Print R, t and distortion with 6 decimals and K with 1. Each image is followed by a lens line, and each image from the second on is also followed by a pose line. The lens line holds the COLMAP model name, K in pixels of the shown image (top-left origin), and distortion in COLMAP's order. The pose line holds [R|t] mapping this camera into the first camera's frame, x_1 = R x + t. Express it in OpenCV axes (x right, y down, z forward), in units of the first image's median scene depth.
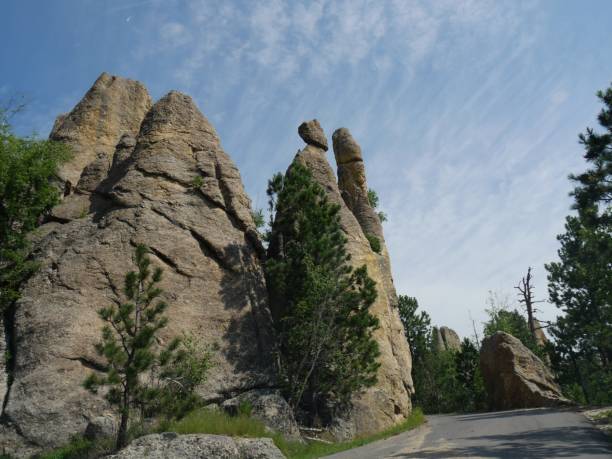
lens RADIAL K [[531.7, 0, 306.0], [0, 531.7, 229.5], [0, 0, 1]] dist [-0.049458, 0.018543]
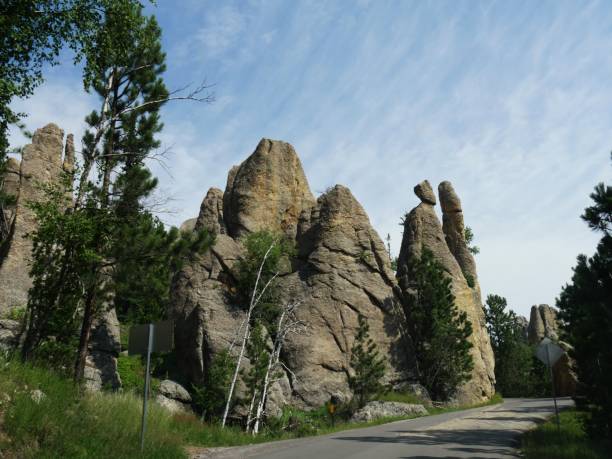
lens RADIAL K [[638.7, 0, 306.0], [0, 638.7, 229.5], [0, 0, 1]] dist [-0.011252, 0.006343]
pose [[0.993319, 0.003219, -0.115356, -0.152898], [0.006723, 0.996299, 0.085690, -0.349421], [0.115205, -0.085893, 0.989621, -1.007246]]
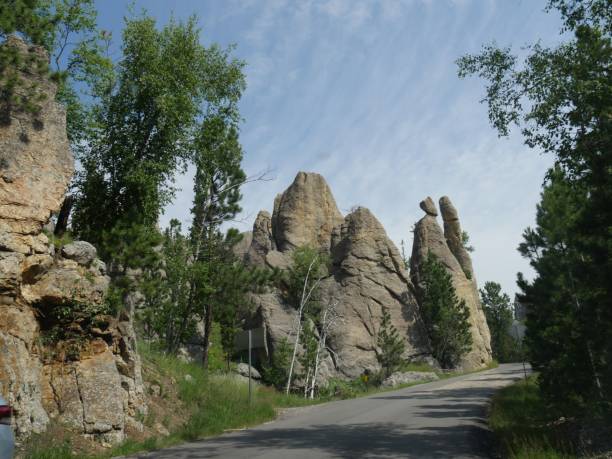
lens RADIAL K [[531.7, 0, 306.0], [0, 531.7, 229.5], [0, 0, 1]] dist [-0.049458, 0.018543]
pose [[0.984028, -0.058300, -0.168194, -0.142292], [0.072223, 0.994343, 0.077882, -0.413657], [0.162702, -0.088785, 0.982672, -1.184888]]
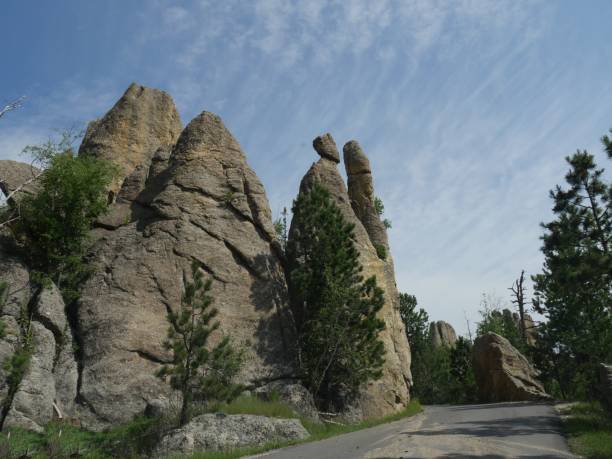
lens RADIAL K [[531.7, 0, 306.0], [0, 531.7, 229.5], [0, 0, 1]] dist [-0.049458, 0.018543]
pose [[0.999669, 0.025662, 0.001536, -0.039510], [-0.025687, 0.999486, 0.019195, -0.047609], [-0.001043, -0.019228, 0.999815, -0.147883]]
